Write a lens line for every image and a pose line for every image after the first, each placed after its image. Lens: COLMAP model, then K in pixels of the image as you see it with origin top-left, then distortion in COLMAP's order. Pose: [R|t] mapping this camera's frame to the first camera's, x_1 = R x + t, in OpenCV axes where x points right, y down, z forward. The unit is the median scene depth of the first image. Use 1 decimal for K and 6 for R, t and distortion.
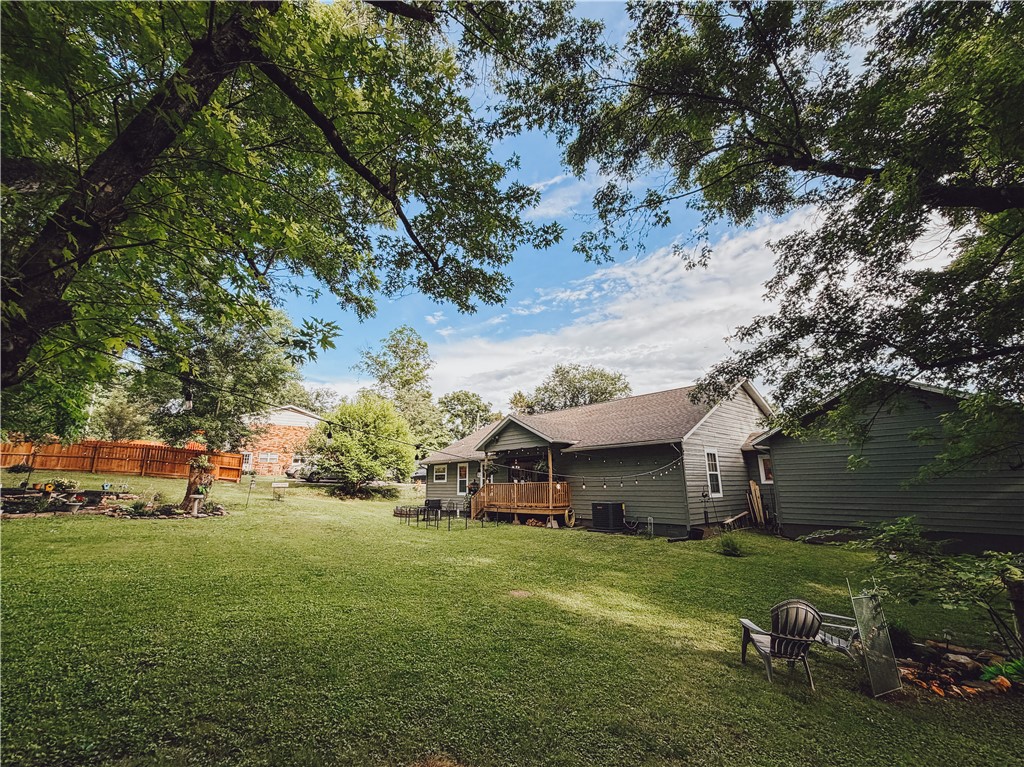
lens RADIAL K [[430.3, 0, 509.0], [0, 430.3, 385.1], [0, 0, 1]] dist [0.000582, 0.000225]
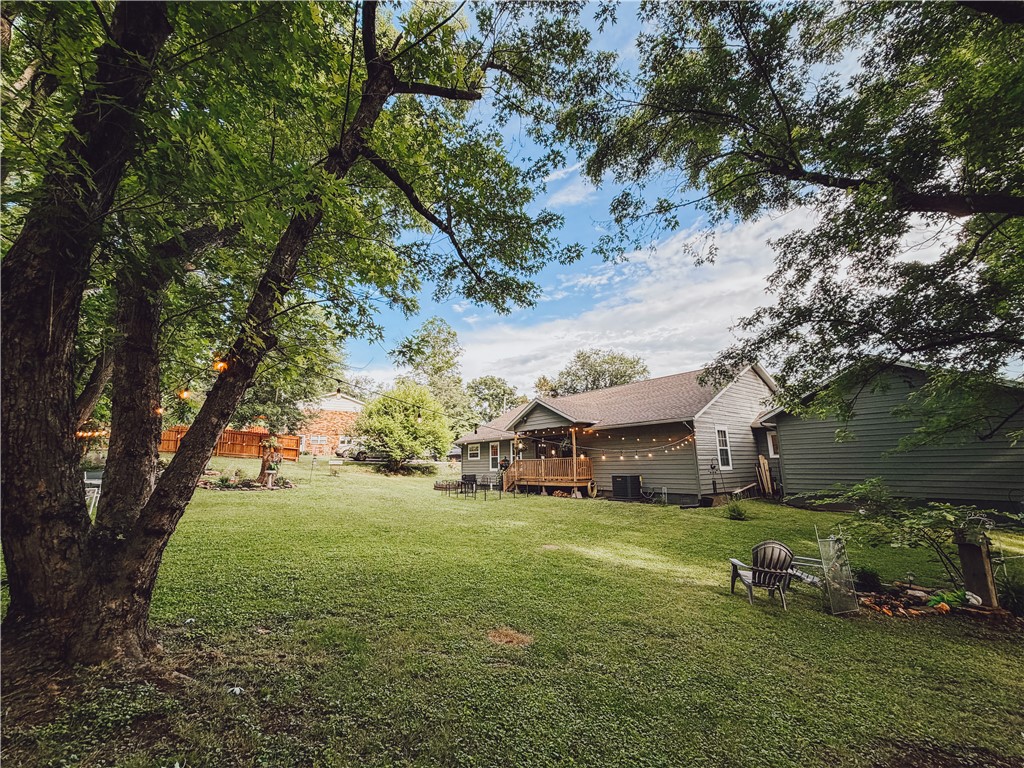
lens RADIAL K [[411.7, 0, 511.0], [0, 411.7, 385.4], [0, 0, 1]] dist [0.000742, -0.000064]
pose [[0.998473, -0.017005, -0.052556, -0.011238], [0.019023, 0.999092, 0.038134, -0.007648], [0.051860, -0.039075, 0.997890, -0.086183]]
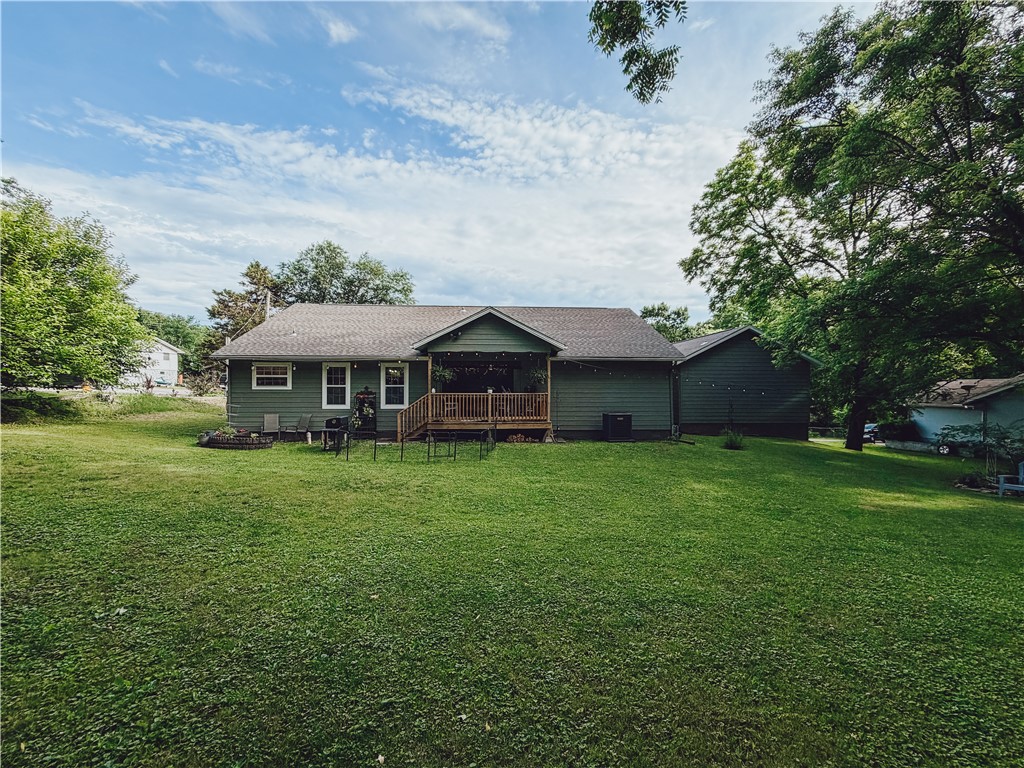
lens RADIAL K [[408.8, 0, 512.0], [0, 408.8, 384.0], [0, 0, 1]] dist [0.000612, 0.000270]
pose [[0.614052, 0.022004, 0.788959, -0.788483], [-0.188009, 0.974915, 0.119138, 0.154771], [-0.766546, -0.221488, 0.602785, 0.712546]]
